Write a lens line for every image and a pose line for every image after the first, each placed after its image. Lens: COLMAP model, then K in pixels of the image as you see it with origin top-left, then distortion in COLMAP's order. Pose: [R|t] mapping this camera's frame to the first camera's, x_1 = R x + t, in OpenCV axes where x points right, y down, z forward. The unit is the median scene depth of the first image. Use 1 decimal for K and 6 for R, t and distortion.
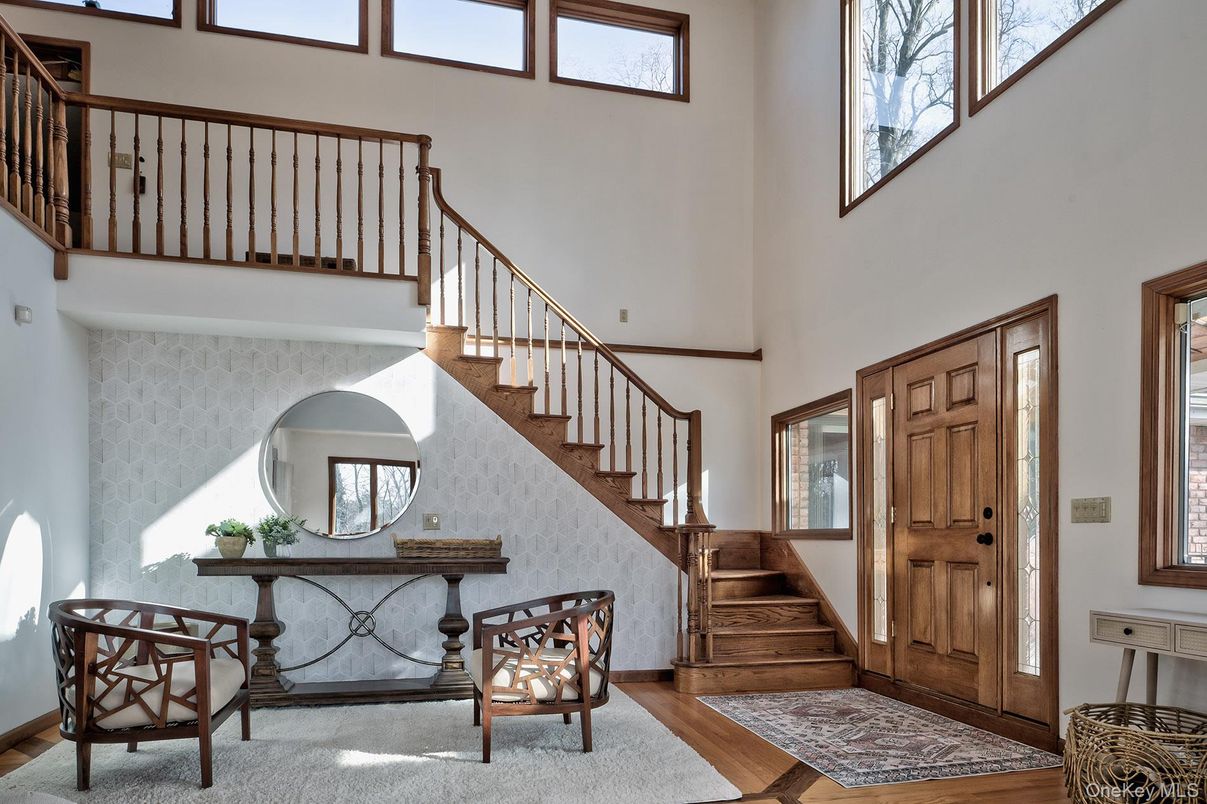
lens RADIAL K [[722.1, 0, 604.4], [0, 722.1, 368.2], [0, 0, 1]] dist [0.004501, 0.000389]
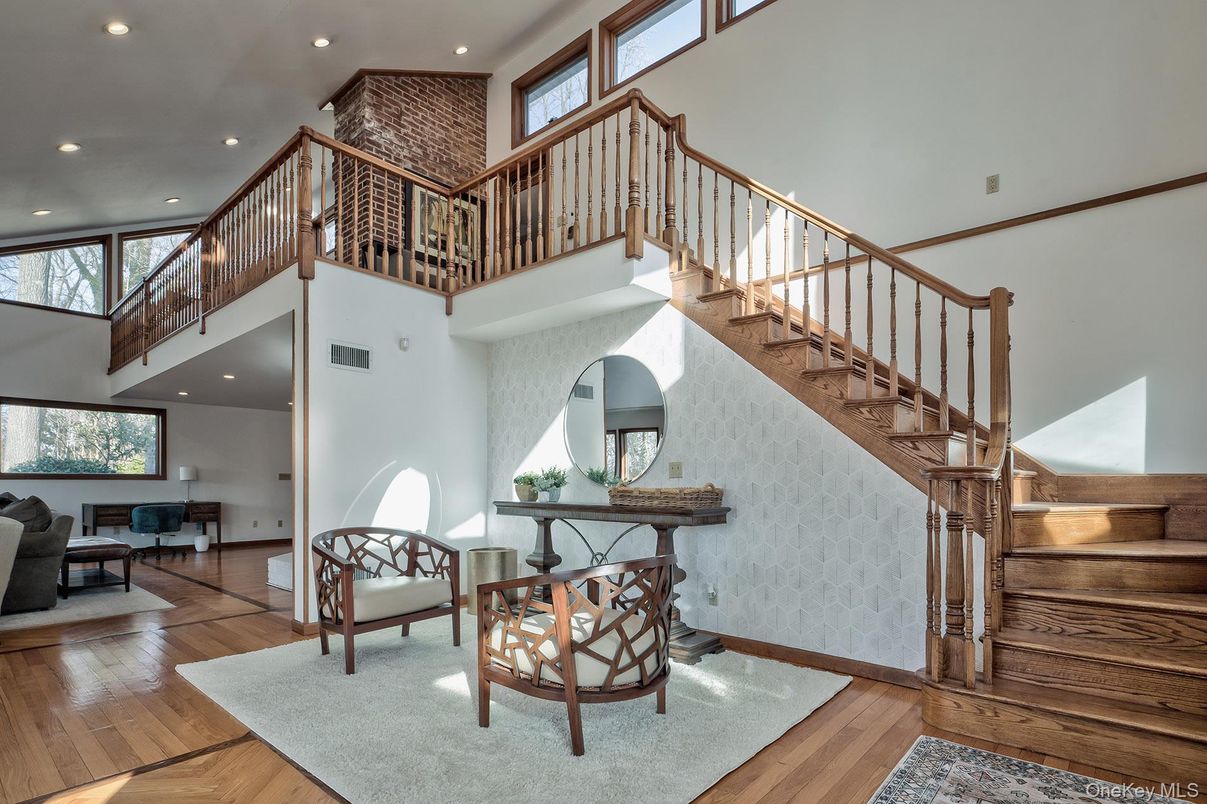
lens RADIAL K [[596.1, 0, 605.2], [0, 596.1, 392.4], [0, 0, 1]] dist [0.002219, 0.000052]
pose [[0.589073, -0.122700, -0.798710, 0.358300], [0.184695, 0.982685, -0.014745, 0.099553], [0.786690, -0.138832, 0.601535, 0.435971]]
